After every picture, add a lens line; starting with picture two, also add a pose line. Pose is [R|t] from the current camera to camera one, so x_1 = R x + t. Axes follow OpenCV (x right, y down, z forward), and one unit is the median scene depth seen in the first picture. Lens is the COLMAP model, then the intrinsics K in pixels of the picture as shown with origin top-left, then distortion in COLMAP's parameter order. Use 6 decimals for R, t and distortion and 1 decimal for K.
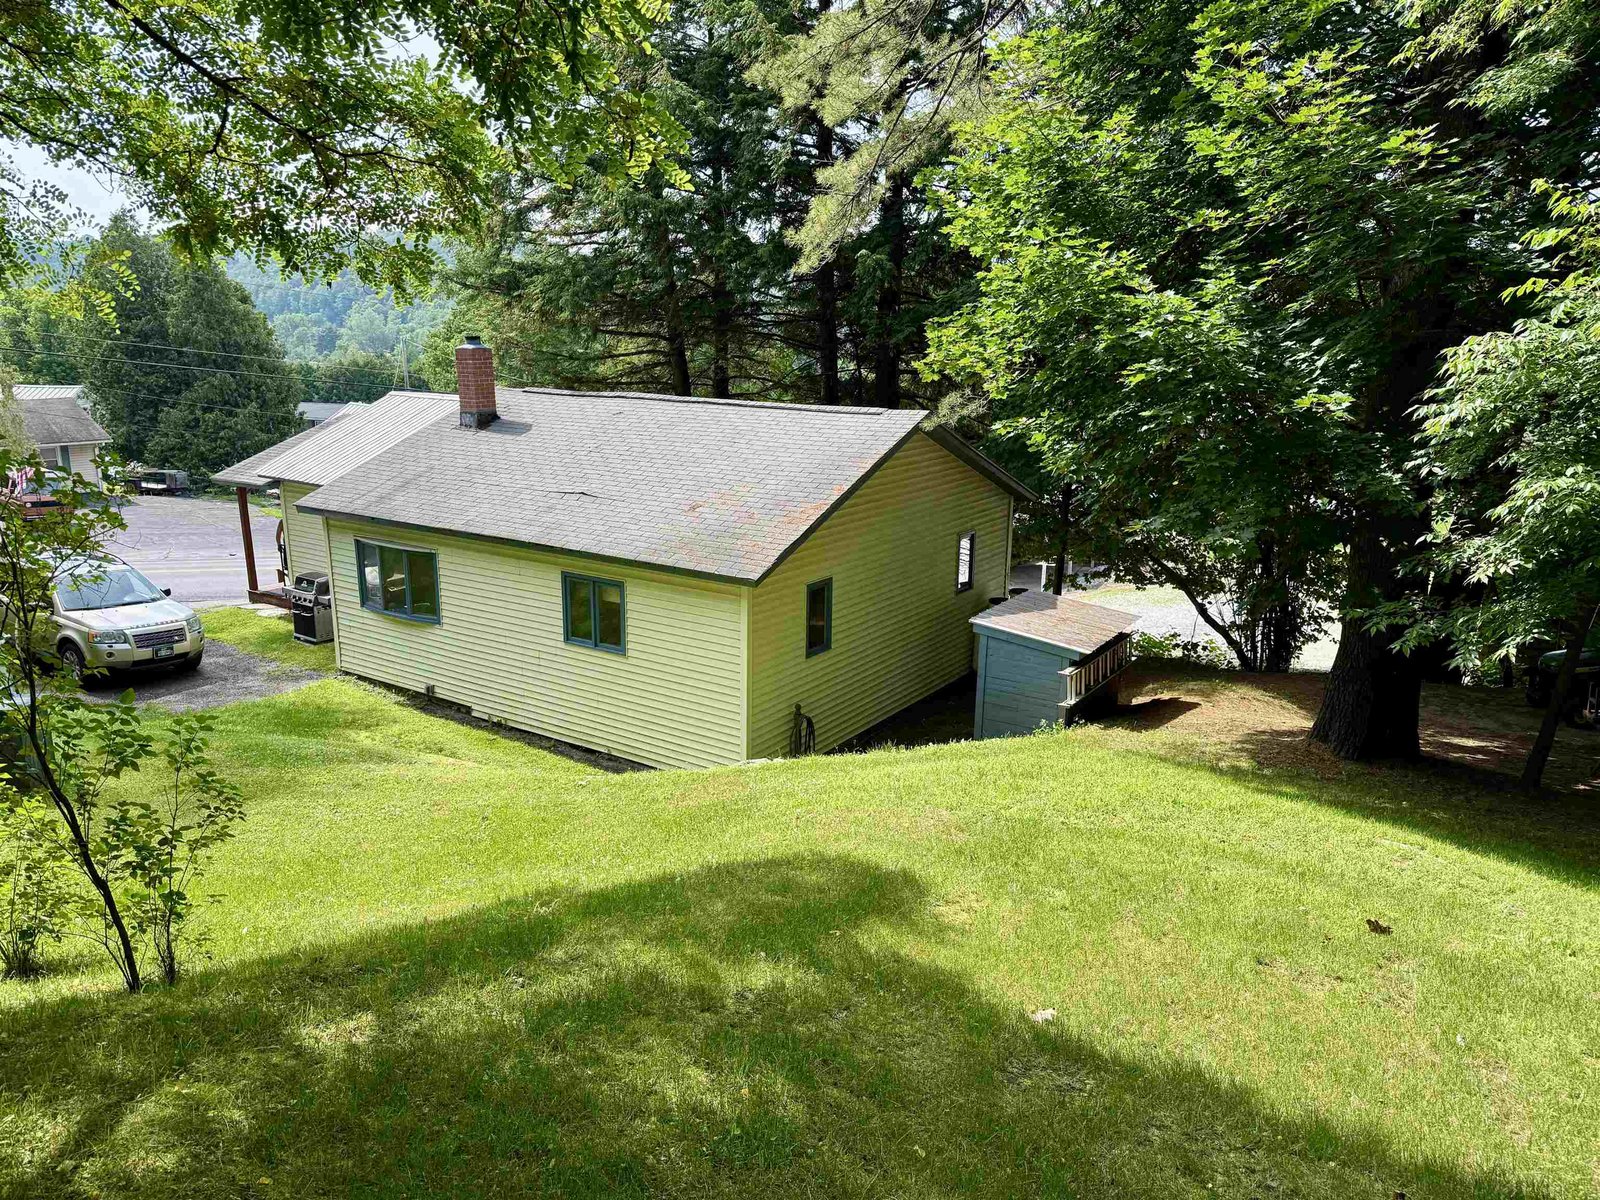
lens RADIAL K [[1104.7, 0, 800.0], [0, 1104.7, 600.0], [0, 0, 1]] dist [0.078049, -0.099202]
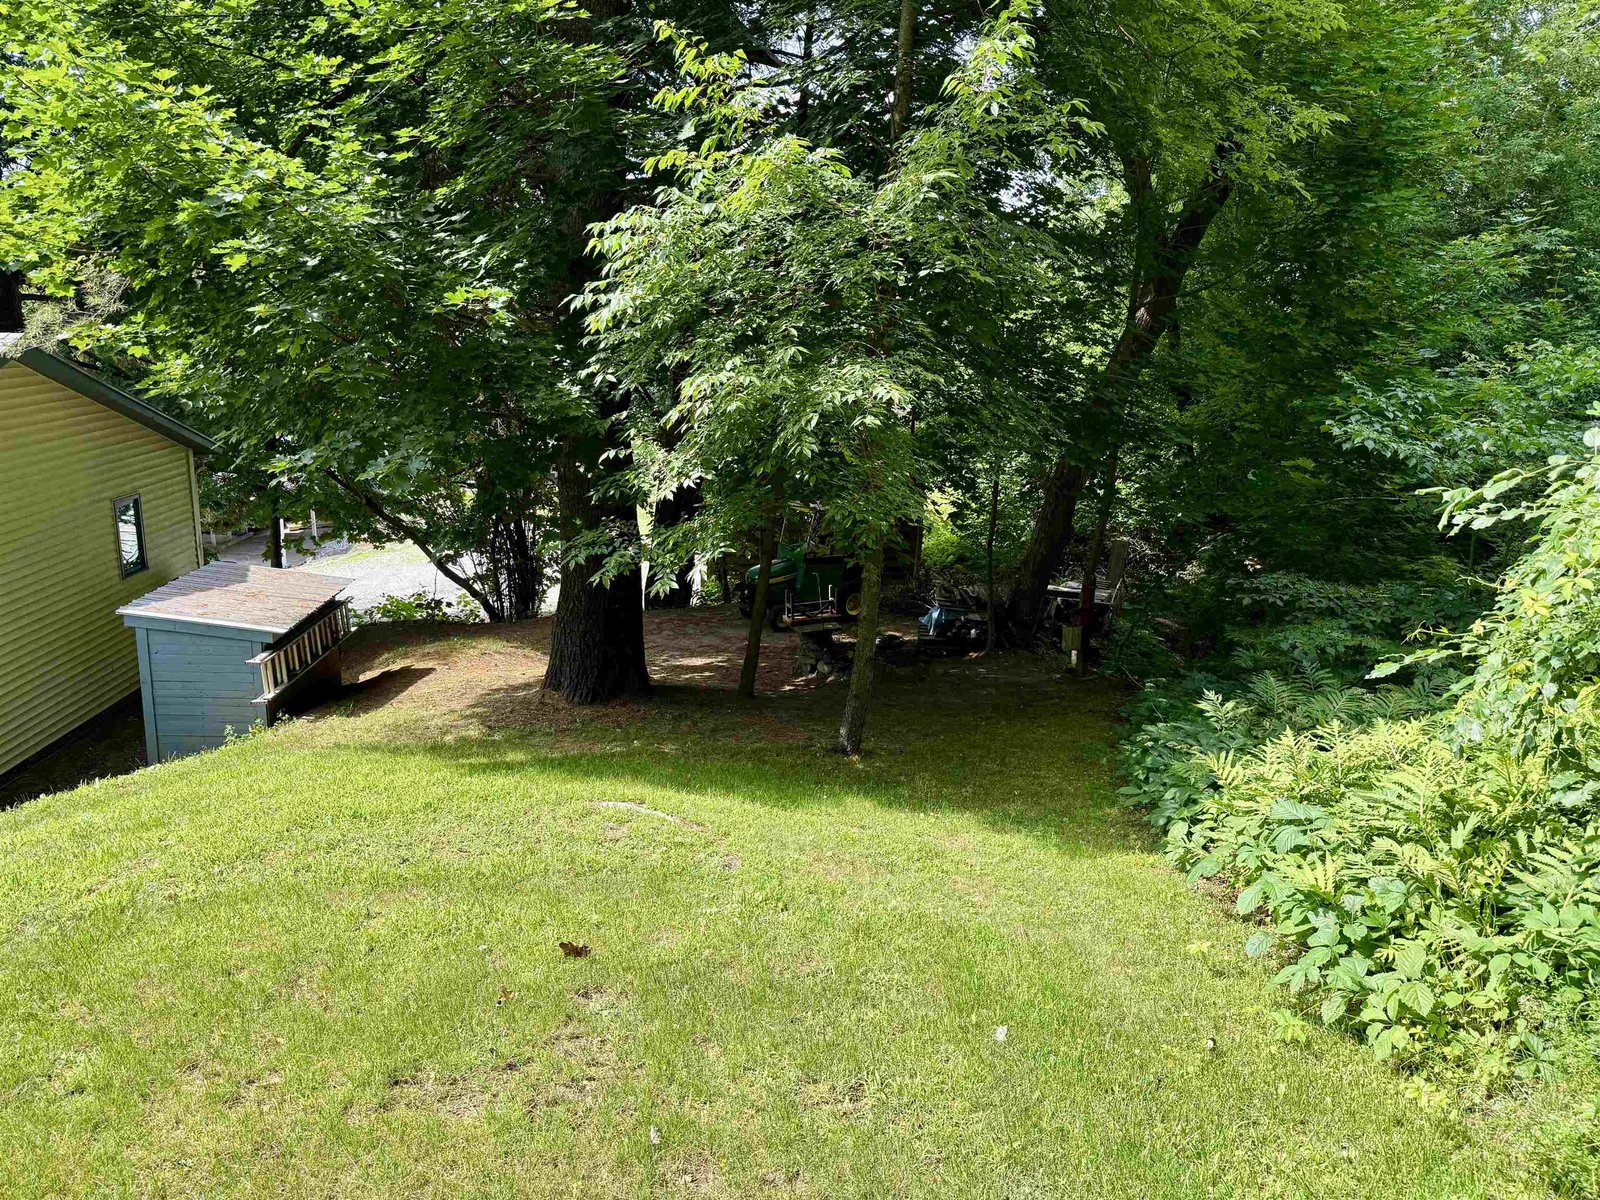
lens RADIAL K [[1121.5, 0, 800.0], [0, 1121.5, 600.0], [0, 0, 1]] dist [-0.002869, -0.001405]
pose [[0.804592, -0.130309, 0.579354, 0.124330], [0.108870, 0.991459, 0.071805, 0.009748], [-0.583763, 0.005301, 0.811907, 0.157333]]
